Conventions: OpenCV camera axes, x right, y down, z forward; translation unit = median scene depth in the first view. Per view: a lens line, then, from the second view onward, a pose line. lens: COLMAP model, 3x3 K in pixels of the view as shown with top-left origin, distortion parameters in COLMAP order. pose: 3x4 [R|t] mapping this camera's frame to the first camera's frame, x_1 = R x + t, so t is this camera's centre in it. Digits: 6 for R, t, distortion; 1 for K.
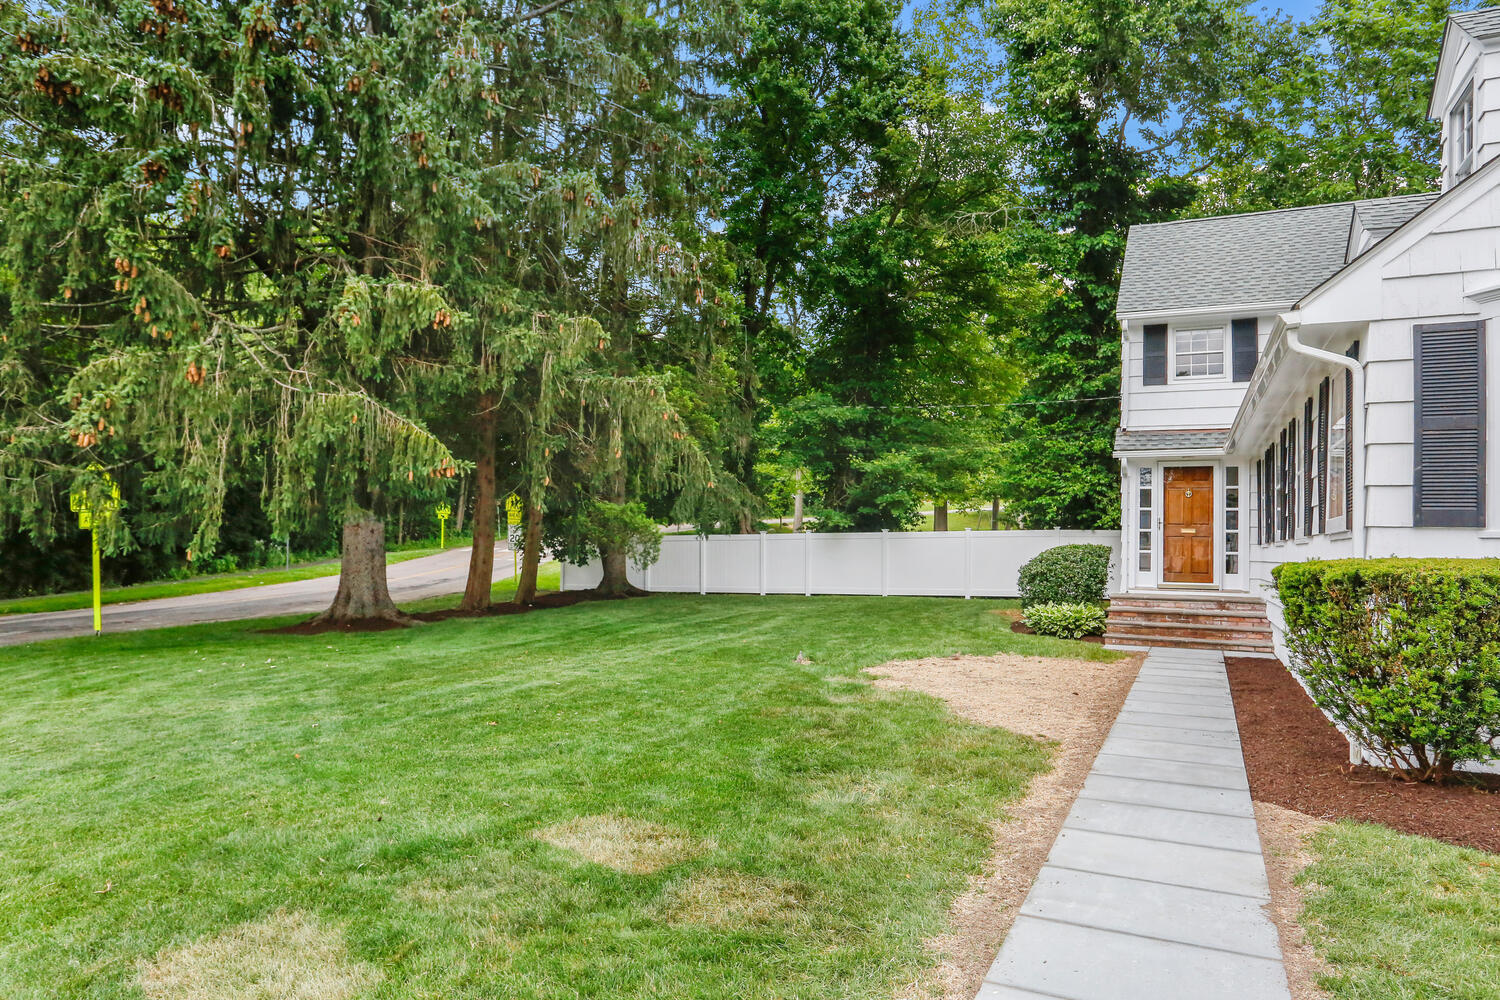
lens RADIAL K [[919.1, 0, 768.3], [0, 919.1, 527.9], [0, 0, 1]] dist [-0.048012, 0.000838]
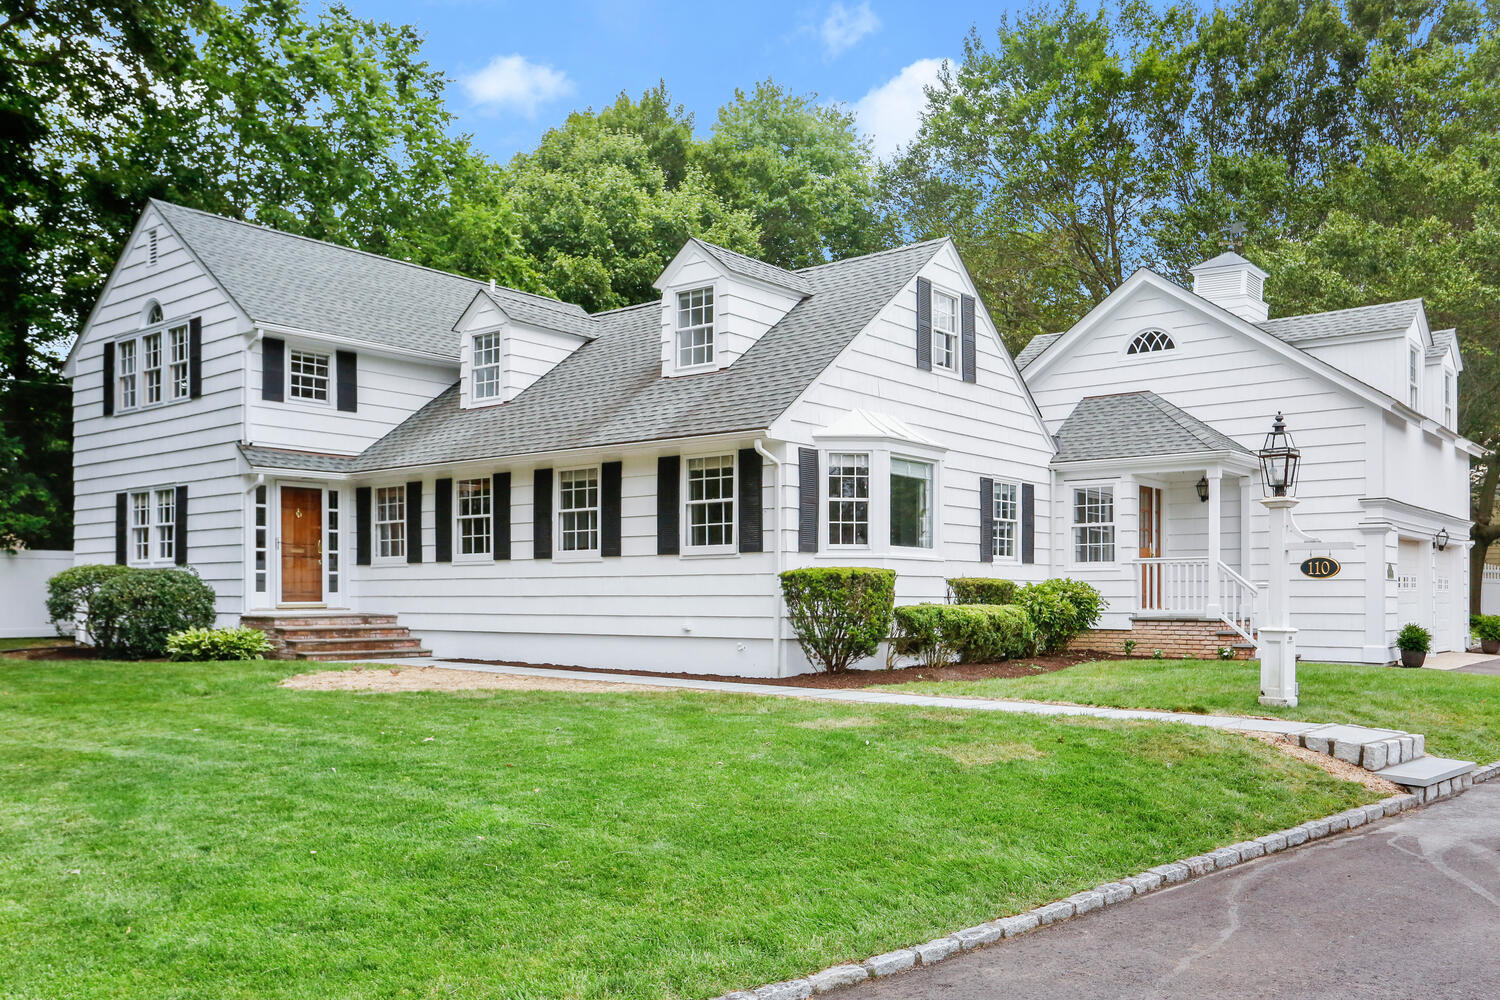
lens RADIAL K [[1257.8, 0, 754.3], [0, 1257.8, 584.2], [0, 0, 1]] dist [-0.007546, 0.042949]
pose [[0.247866, -0.012403, 0.968715, -0.737550], [-0.014415, 0.999760, 0.016489, 0.009456], [-0.968687, -0.018051, 0.247628, 0.155389]]
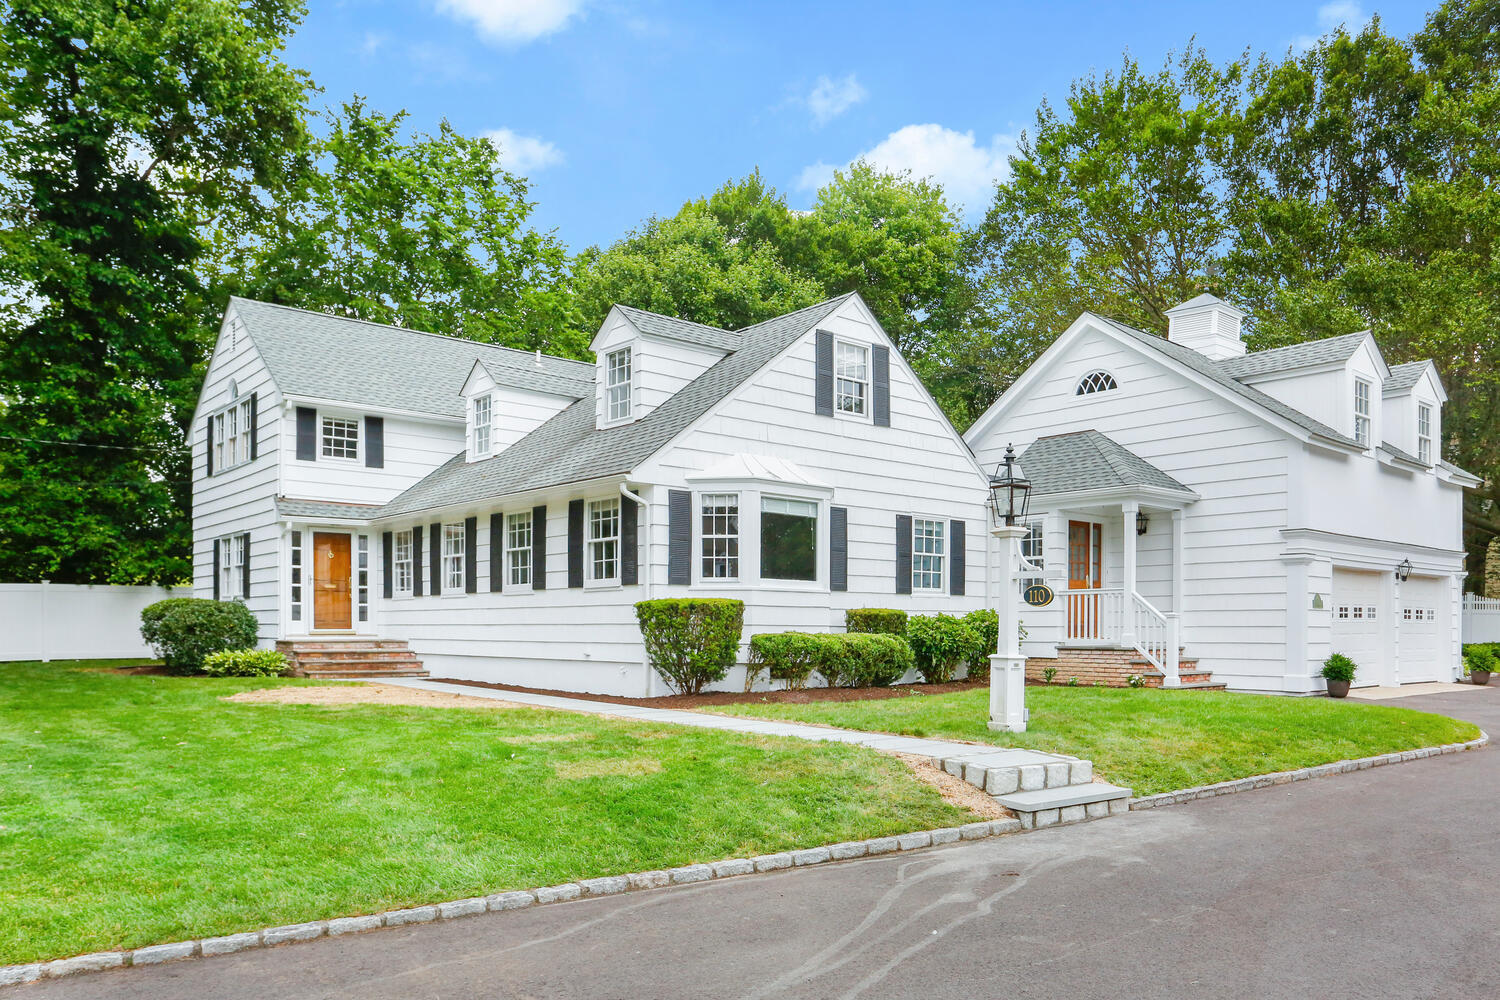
lens RADIAL K [[1114.6, 0, 748.2], [0, 1114.6, 627.4], [0, 0, 1]] dist [-0.022905, 0.028598]
pose [[0.420850, -0.020596, 0.906897, -0.613402], [-0.011965, 0.999529, 0.028253, 0.009284], [-0.907052, -0.022741, 0.420405, -0.113588]]
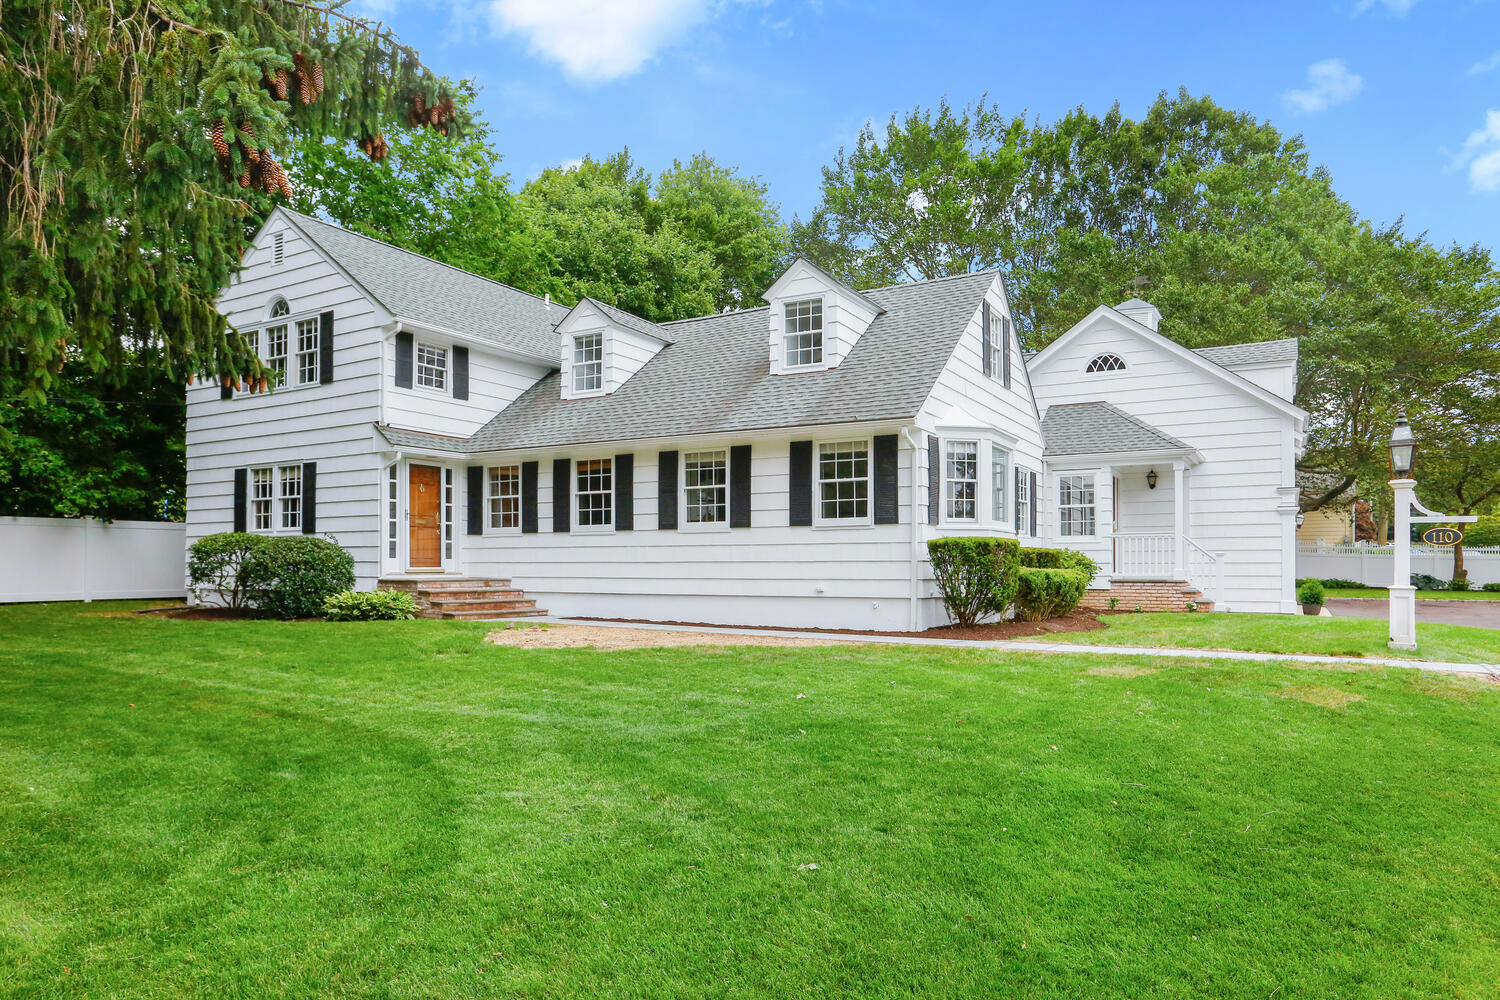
lens RADIAL K [[965.8, 0, 755.8], [0, 965.8, 550.6], [0, 0, 1]] dist [-0.026113, 0.000450]
pose [[0.091236, -0.006179, 0.995810, -0.670104], [-0.018946, 0.999789, 0.007940, 0.021019], [-0.995649, -0.019591, 0.091100, 0.455571]]
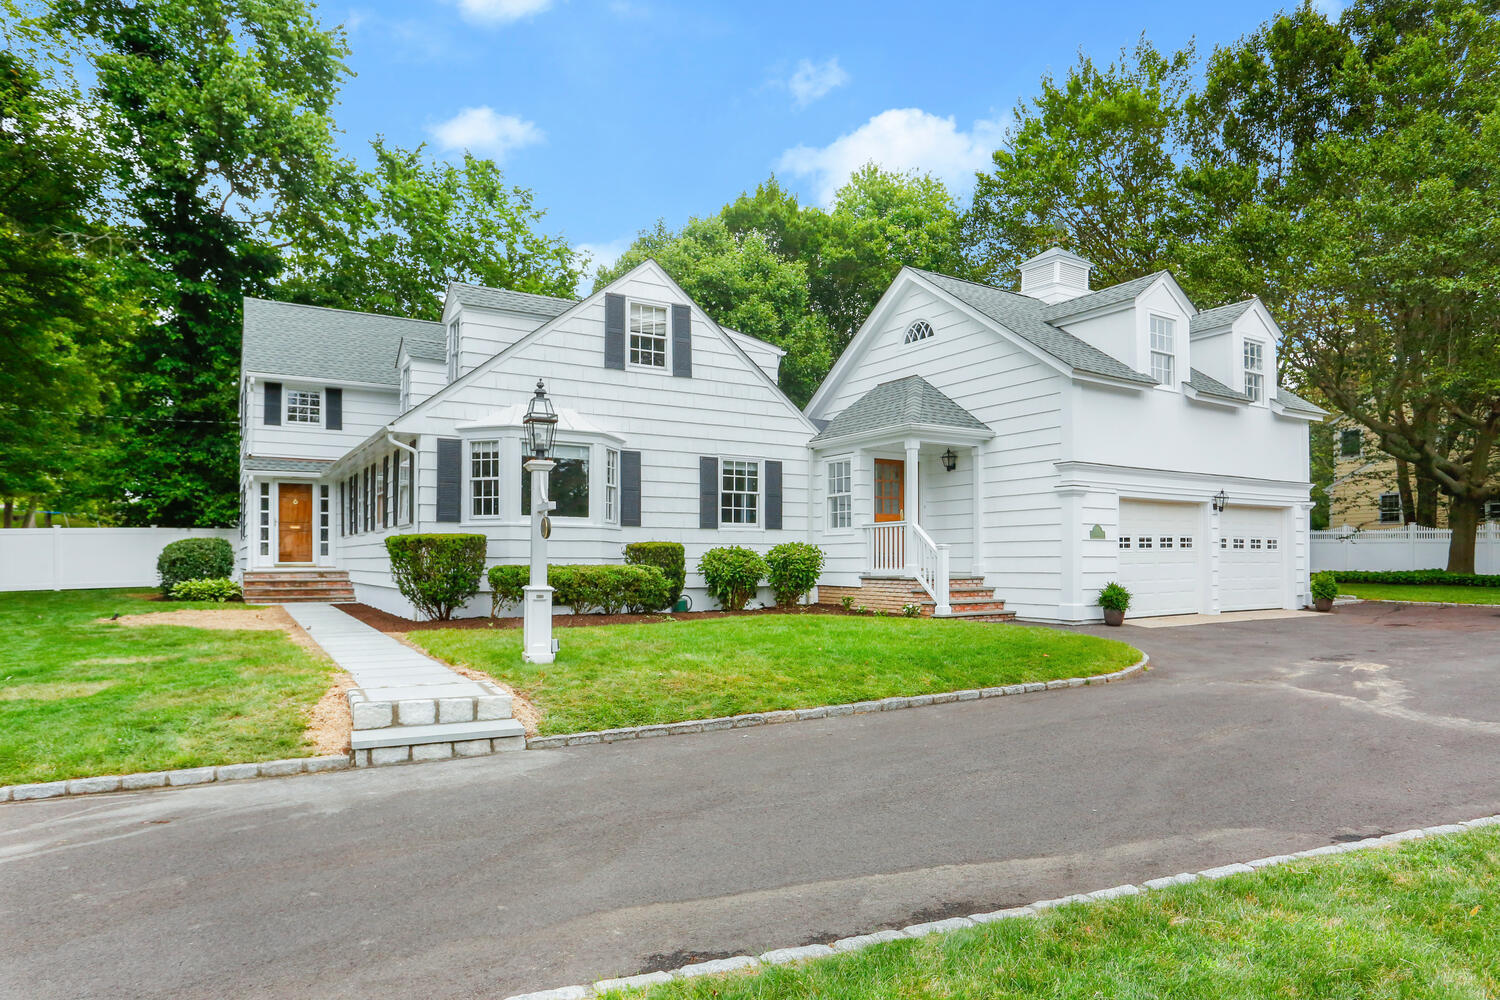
lens RADIAL K [[907.6, 0, 751.4], [0, 907.6, 540.8], [0, 0, 1]] dist [-0.070147, 0.058283]
pose [[0.560181, -0.005794, 0.828350, -0.310875], [-0.003146, 0.999953, 0.009122, 0.009481], [-0.828364, -0.007716, 0.560137, -0.405045]]
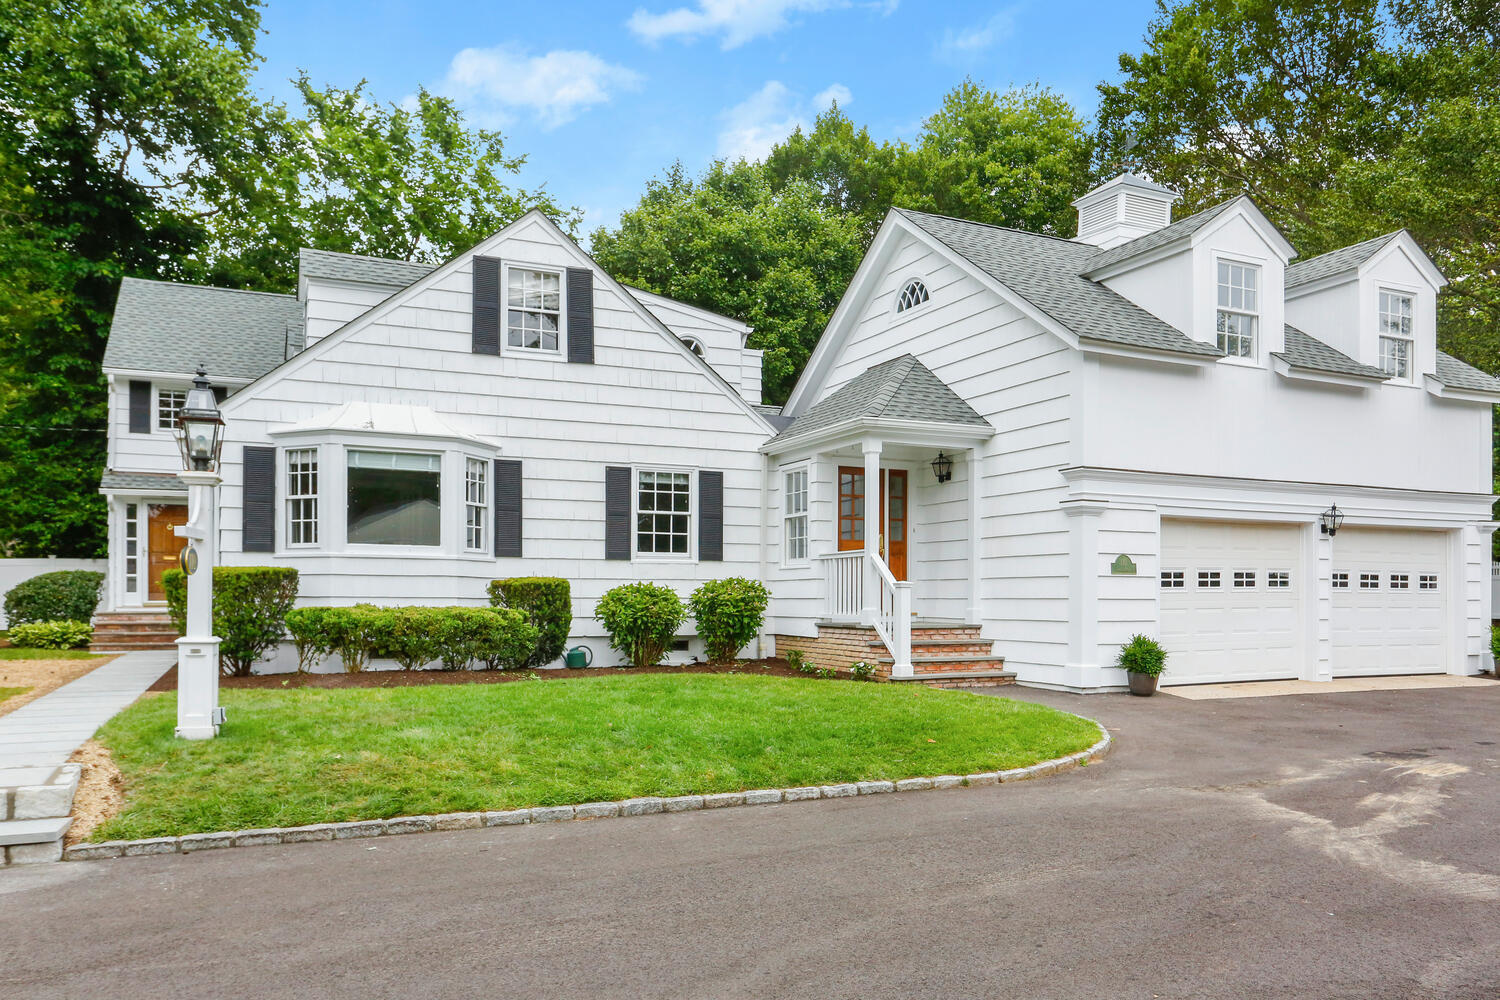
lens RADIAL K [[1123.2, 0, 747.7], [0, 1123.2, 585.9], [0, 0, 1]] dist [-0.037635, 0.061837]
pose [[0.659190, -0.013299, 0.751859, -0.139414], [-0.003296, 0.999783, 0.020574, 0.007216], [-0.751969, -0.016040, 0.659003, -0.525790]]
